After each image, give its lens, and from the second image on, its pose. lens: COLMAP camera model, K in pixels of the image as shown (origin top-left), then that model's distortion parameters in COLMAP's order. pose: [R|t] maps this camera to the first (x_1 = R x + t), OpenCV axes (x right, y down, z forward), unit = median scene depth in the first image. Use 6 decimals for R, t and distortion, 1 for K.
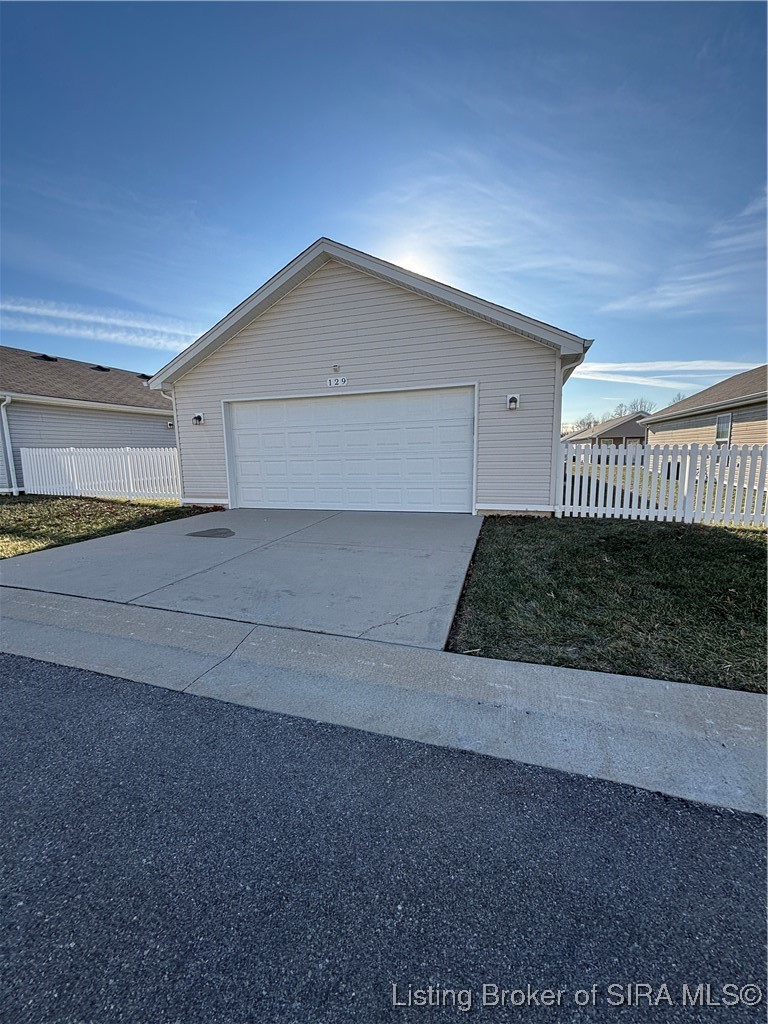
lens RADIAL K [[416.8, 0, 380.9], [0, 416.8, 514.8], [0, 0, 1]] dist [-0.001107, -0.000176]
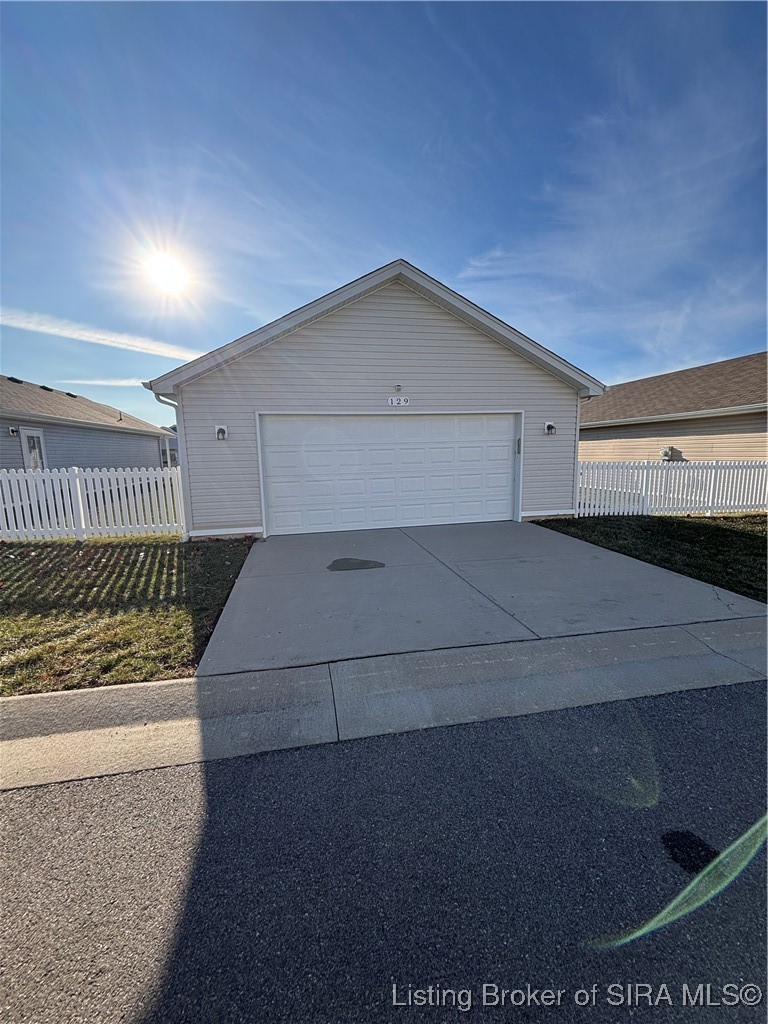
lens RADIAL K [[416.8, 0, 380.9], [0, 416.8, 514.8], [0, 0, 1]] dist [-0.001107, -0.000176]
pose [[0.868002, -0.072138, 0.491292, -0.683907], [0.080776, 0.996726, 0.003641, -0.053879], [-0.489946, 0.036524, 0.870987, 0.157719]]
